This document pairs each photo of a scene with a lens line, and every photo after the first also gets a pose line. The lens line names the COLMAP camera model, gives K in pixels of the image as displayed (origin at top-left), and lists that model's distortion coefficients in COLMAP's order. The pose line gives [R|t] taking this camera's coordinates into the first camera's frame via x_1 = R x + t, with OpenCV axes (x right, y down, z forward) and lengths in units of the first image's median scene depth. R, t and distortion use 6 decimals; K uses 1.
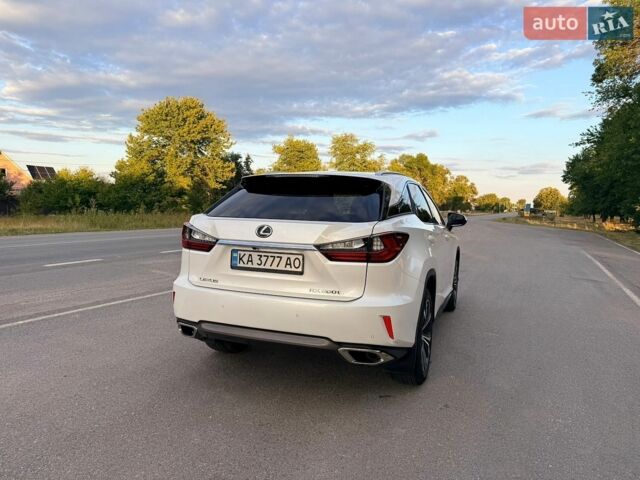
lens RADIAL K [[468.5, 0, 318.0], [0, 468.5, 255.1], [0, 0, 1]] dist [0.137854, -0.172167]
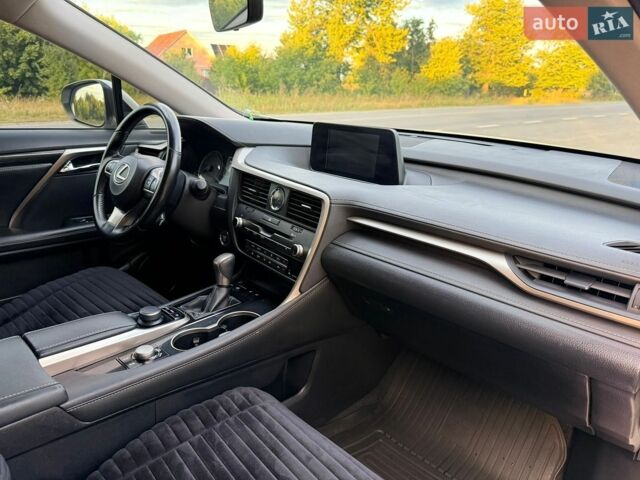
lens RADIAL K [[469.5, 0, 320.0], [0, 469.5, 240.0], [0, 0, 1]] dist [0.000624, -0.006905]
pose [[0.918684, 0.122120, -0.375642, 0.025345], [-0.037963, 0.973903, 0.223769, -0.013280], [0.393166, -0.191312, 0.899344, 0.117392]]
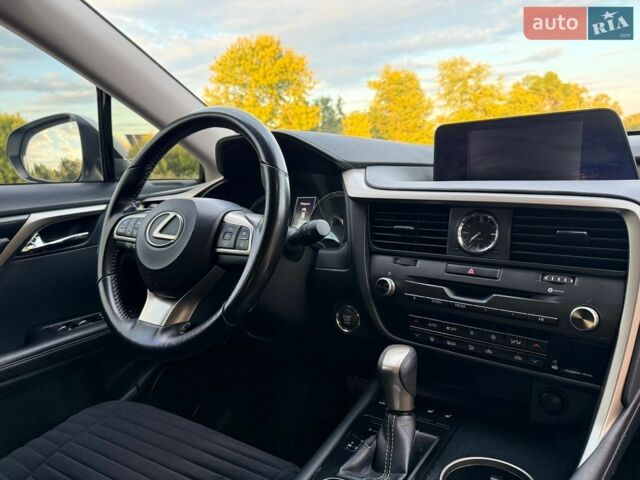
lens RADIAL K [[462.2, 0, 321.9], [0, 462.2, 247.3], [0, 0, 1]] dist [0.067803, -0.115811]
pose [[0.970698, -0.048458, -0.235366, 0.010514], [0.070776, 0.993663, 0.087315, -0.010517], [0.229643, -0.101414, 0.967977, 0.125857]]
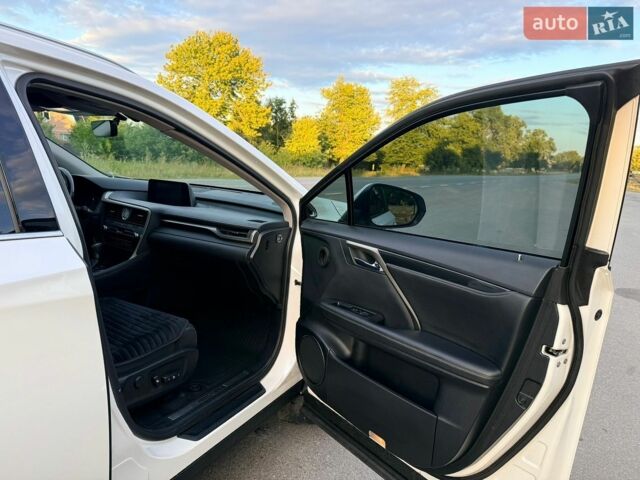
lens RADIAL K [[462.2, 0, 321.9], [0, 462.2, 247.3], [0, 0, 1]] dist [0.067803, -0.115811]
pose [[0.990217, 0.055106, -0.128195, 0.037132], [-0.043736, 0.994992, 0.089881, -0.012087], [0.132506, -0.083395, 0.987668, 0.098618]]
